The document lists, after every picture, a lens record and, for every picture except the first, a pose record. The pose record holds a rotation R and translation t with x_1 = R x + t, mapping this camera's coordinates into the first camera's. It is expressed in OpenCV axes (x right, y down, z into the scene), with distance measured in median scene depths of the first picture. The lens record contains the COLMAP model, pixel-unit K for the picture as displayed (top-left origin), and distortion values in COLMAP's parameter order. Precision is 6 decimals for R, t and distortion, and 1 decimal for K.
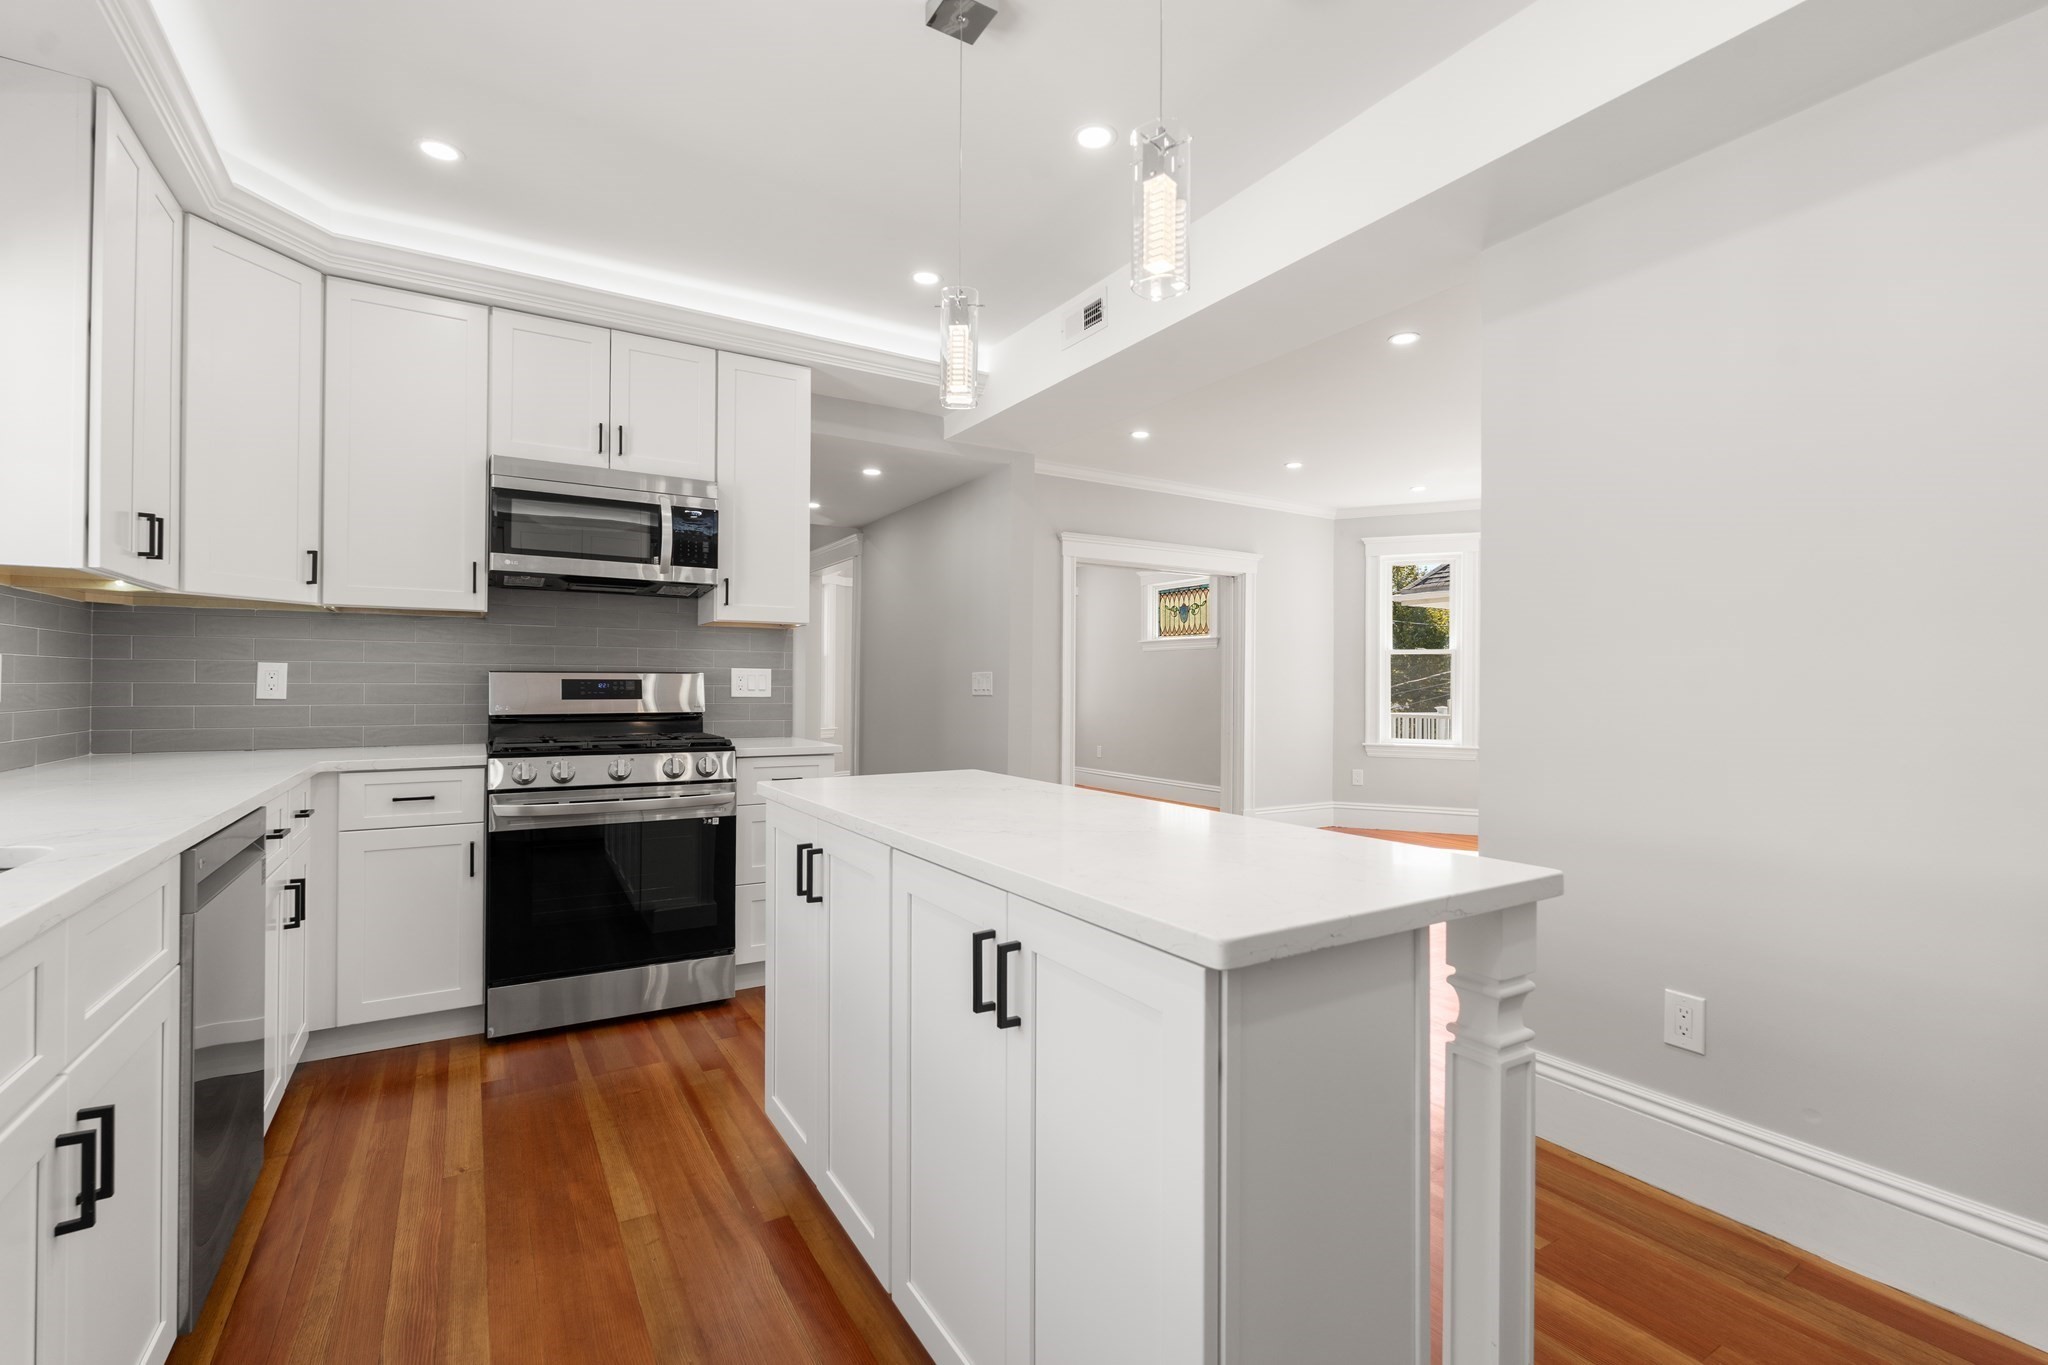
lens RADIAL K [[898.7, 0, 1029.2], [0, 898.7, 674.8], [0, 0, 1]] dist [-0.000982, -0.000121]
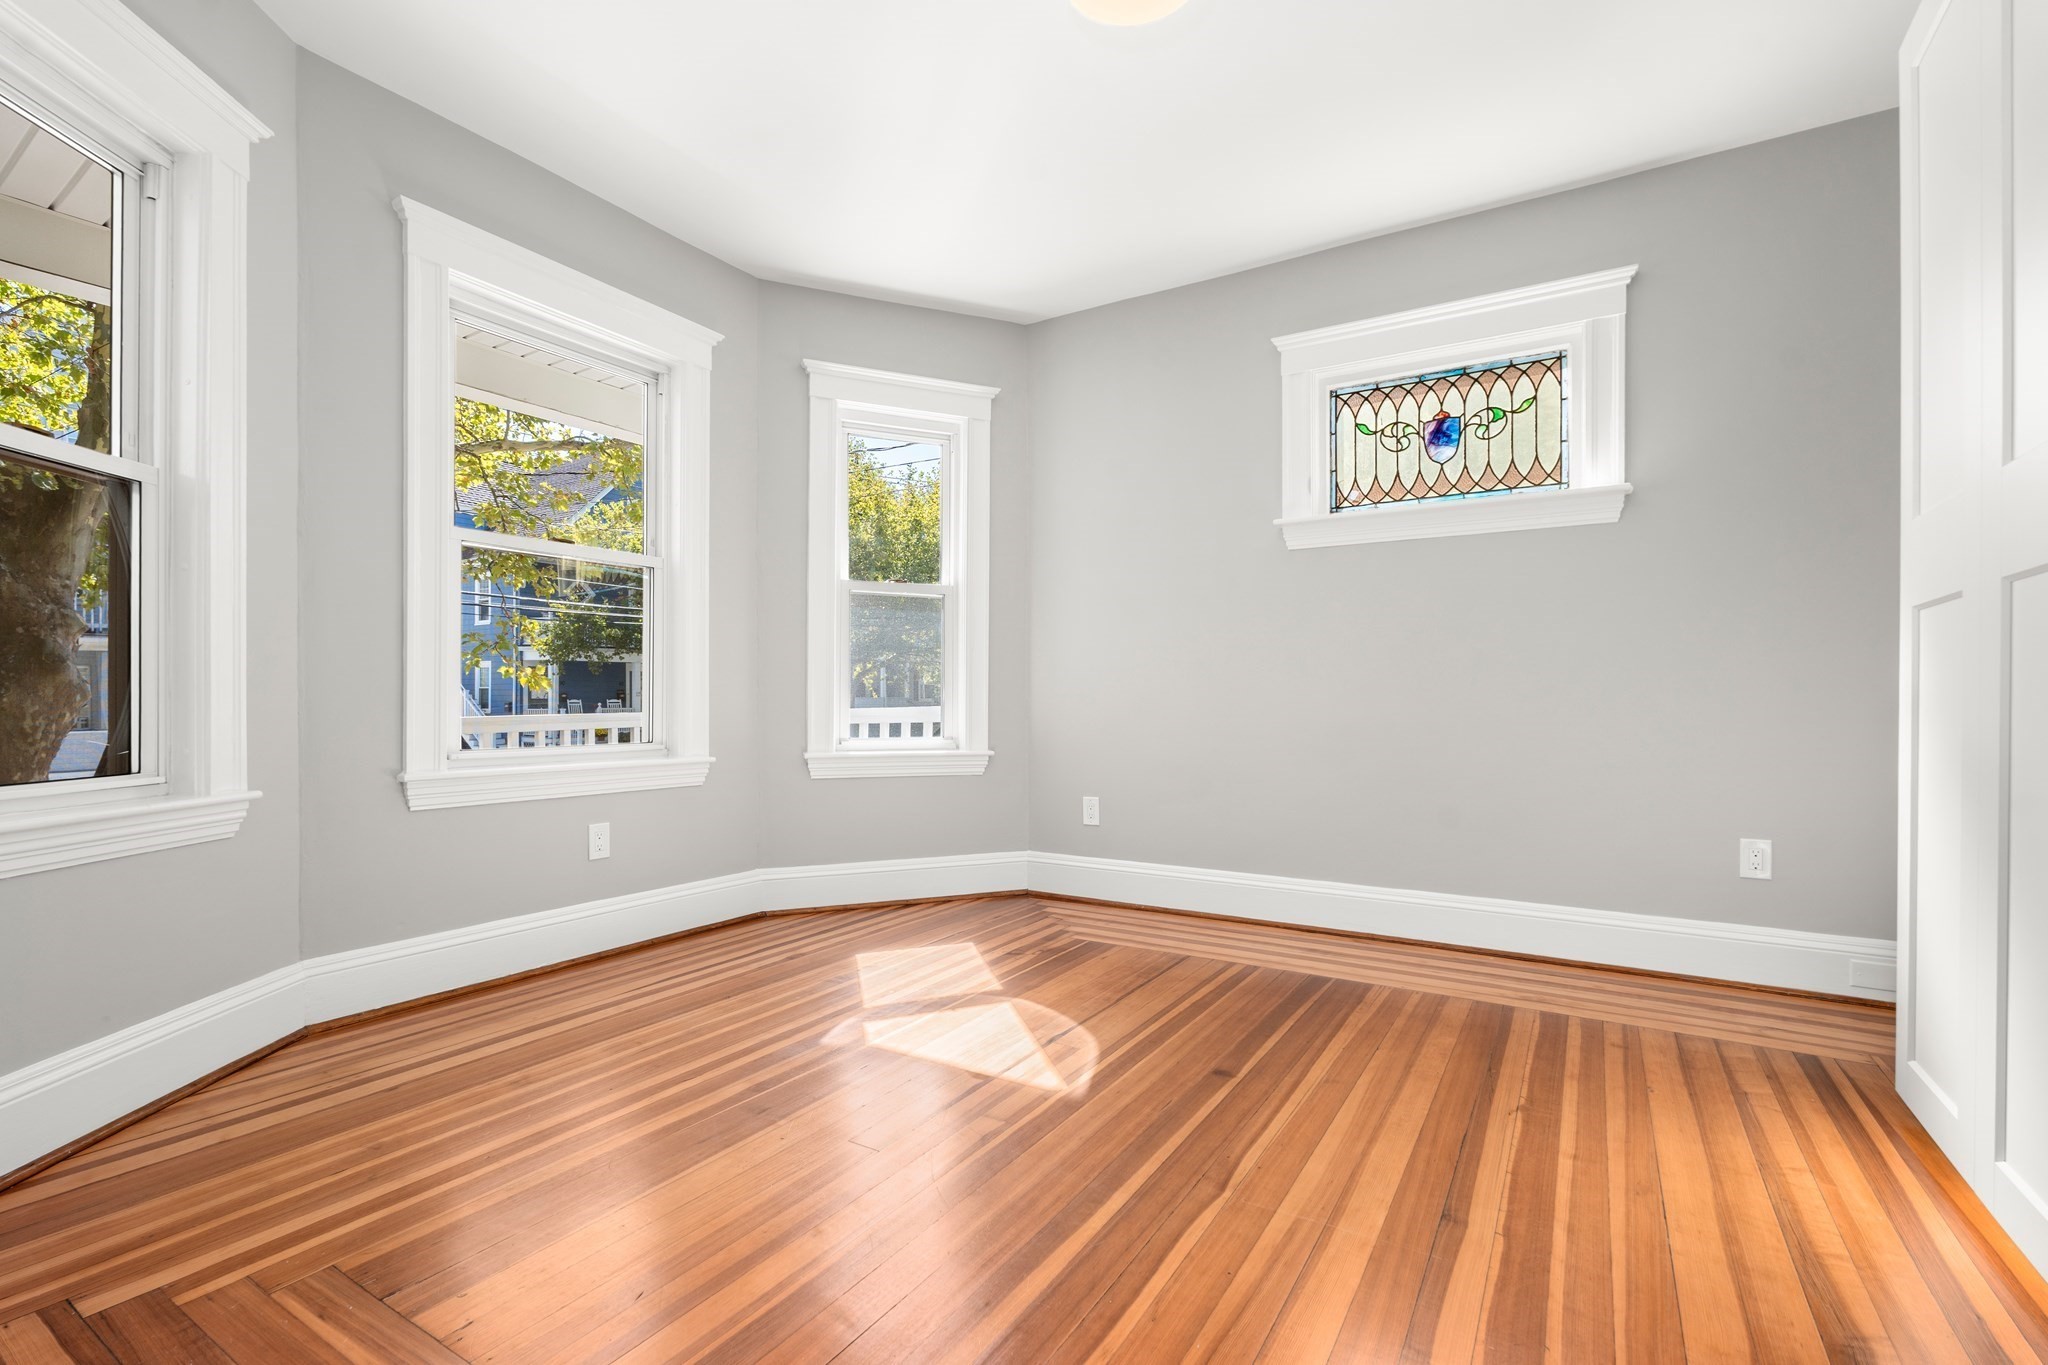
lens RADIAL K [[898.7, 0, 1023.1], [0, 898.7, 679.2], [0, 0, 1]] dist [-0.000982, -0.000121]
pose [[0.884758, -0.016369, 0.465763, -0.492400], [0.013864, 0.999865, 0.008804, 0.079487], [-0.465844, -0.001332, 0.884866, 2.405057]]
